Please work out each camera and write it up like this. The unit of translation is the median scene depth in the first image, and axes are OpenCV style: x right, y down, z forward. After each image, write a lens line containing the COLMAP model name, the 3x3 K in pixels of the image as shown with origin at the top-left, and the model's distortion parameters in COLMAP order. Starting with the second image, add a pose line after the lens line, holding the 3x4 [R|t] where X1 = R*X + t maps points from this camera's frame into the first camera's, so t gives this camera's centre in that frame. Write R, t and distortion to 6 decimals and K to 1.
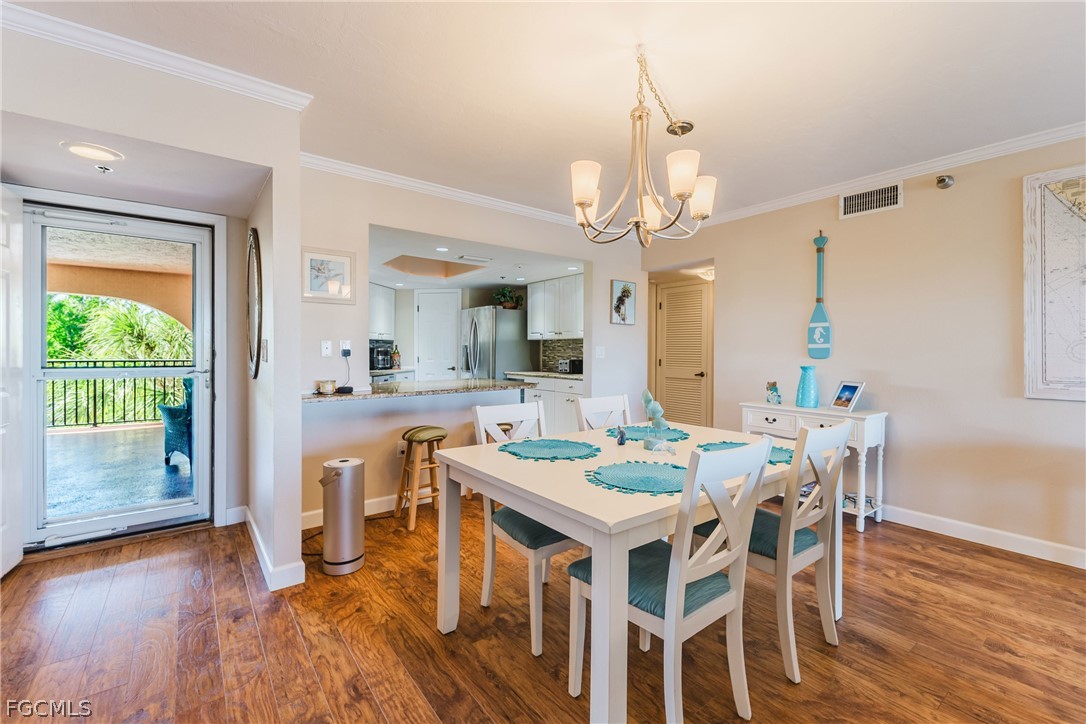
lens RADIAL K [[466.3, 0, 542.8], [0, 466.3, 338.4], [0, 0, 1]] dist [0.013718, -0.002415]
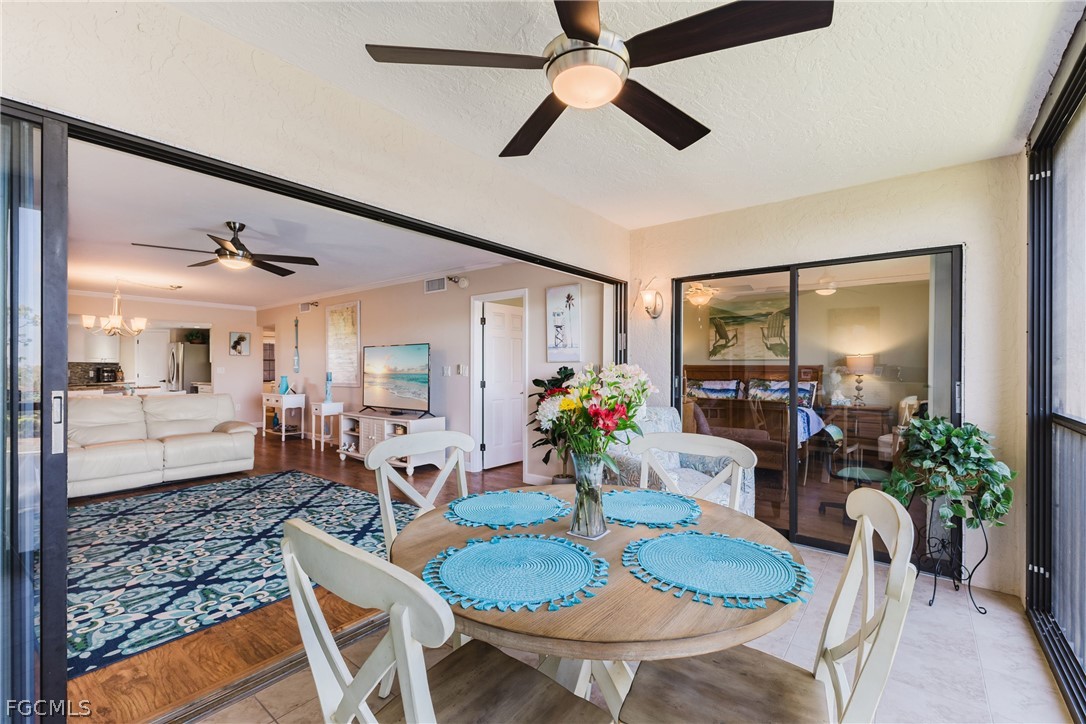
lens RADIAL K [[466.3, 0, 550.4], [0, 466.3, 372.3], [0, 0, 1]] dist [0.013718, -0.002415]
pose [[0.971109, -0.015207, 0.238153, 0.750317], [0.002837, 0.998633, 0.052199, -0.045814], [-0.238621, -0.050015, 0.969824, -0.912395]]
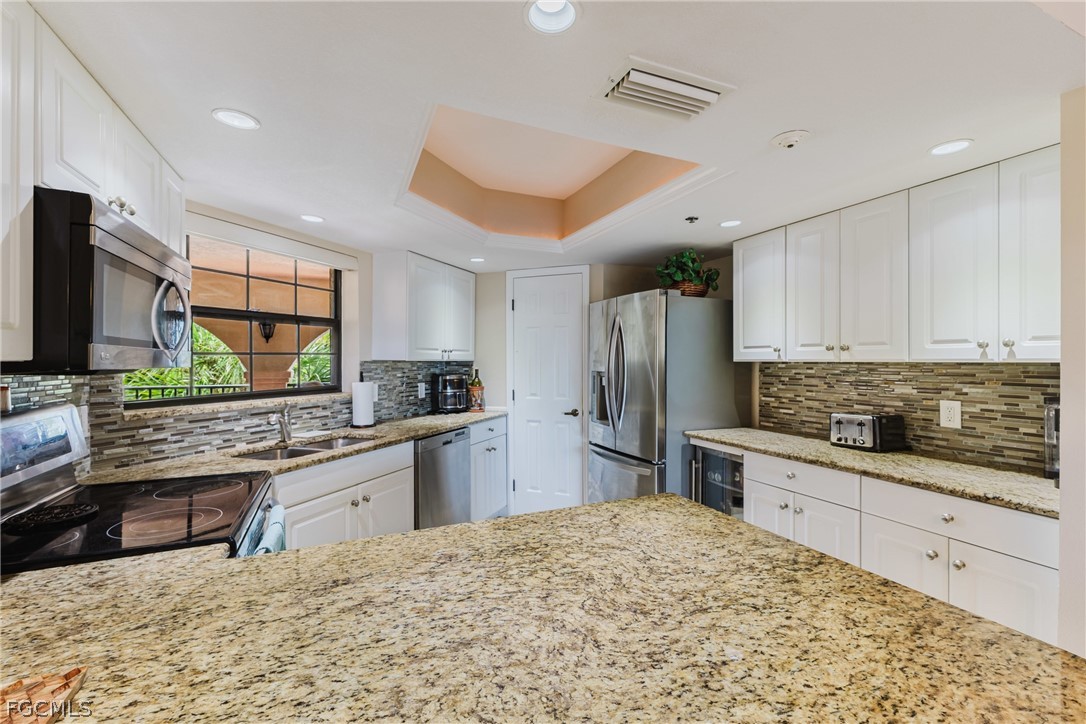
lens RADIAL K [[467.3, 0, 546.9], [0, 467.3, 360.1], [0, 0, 1]] dist [0.014712, -0.000531]
pose [[0.972532, -0.004345, -0.232727, -0.106458], [0.012437, 0.999368, 0.033312, -0.016665], [0.232435, -0.035292, 0.971971, 0.512092]]
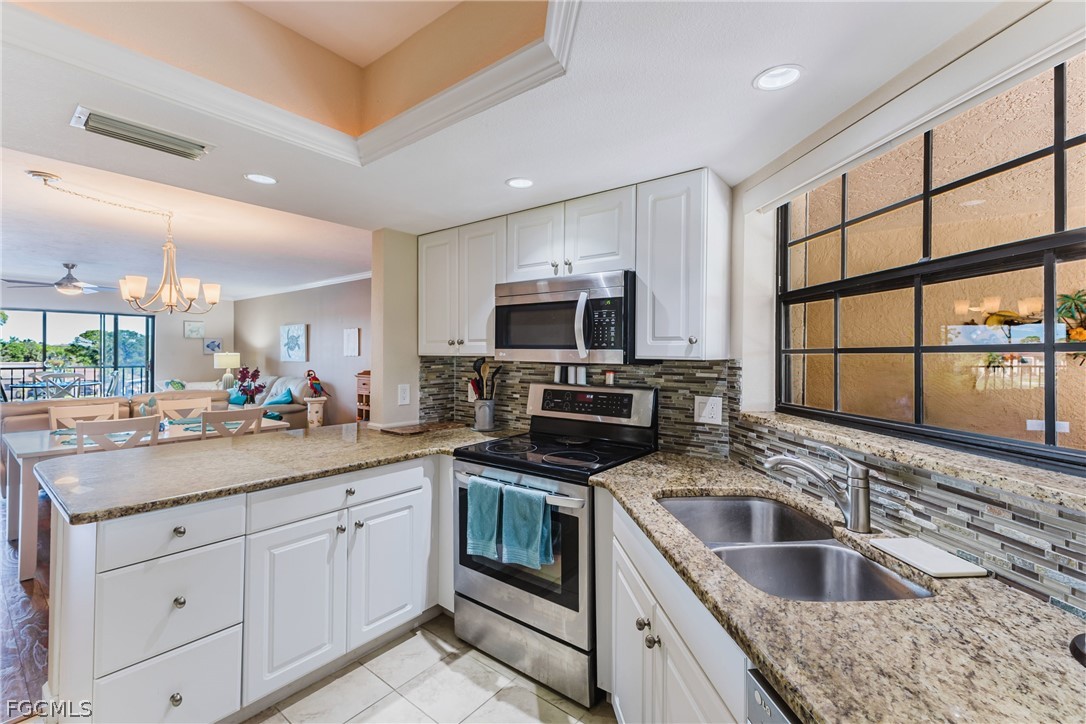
lens RADIAL K [[466.3, 0, 546.6], [0, 466.3, 351.2], [0, 0, 1]] dist [0.013718, -0.002415]
pose [[-0.968989, -0.012232, -0.246800, -0.250015], [-0.002845, 0.999260, -0.038357, -0.002148], [0.247086, -0.036466, -0.968307, 1.023807]]
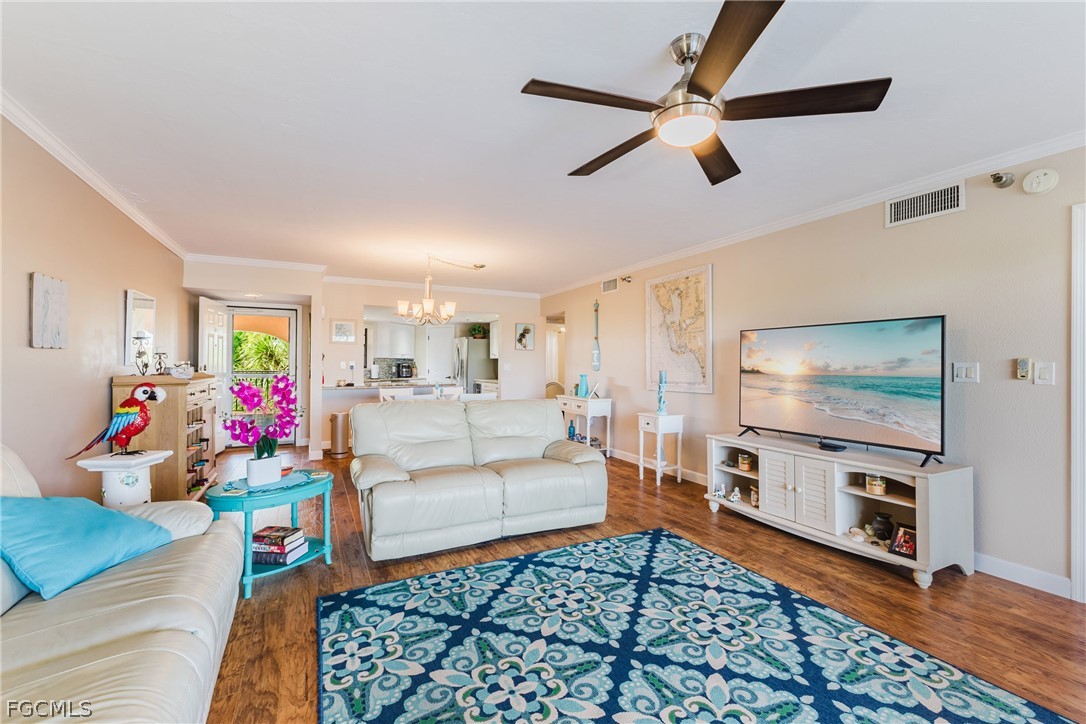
lens RADIAL K [[466.3, 0, 547.9], [0, 466.3, 357.6], [0, 0, 1]] dist [0.013718, -0.002415]
pose [[0.983144, -0.009484, -0.182588, 0.440265], [0.013560, 0.999686, 0.021089, -0.028888], [0.182331, -0.023209, 0.982963, -0.476904]]
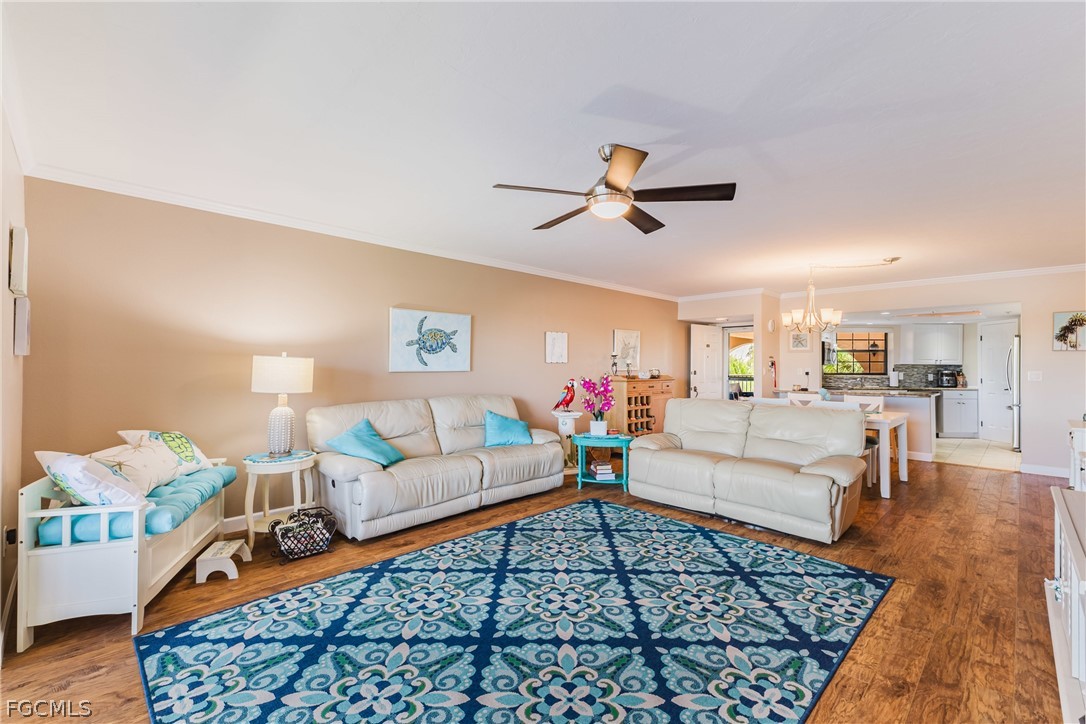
lens RADIAL K [[467.3, 0, 545.2], [0, 467.3, 363.4], [0, 0, 1]] dist [0.014712, -0.000531]
pose [[0.115076, -0.014214, -0.993255, 0.899013], [0.030474, 0.999477, -0.010772, -0.021692], [0.992889, -0.029029, 0.115449, -0.277102]]
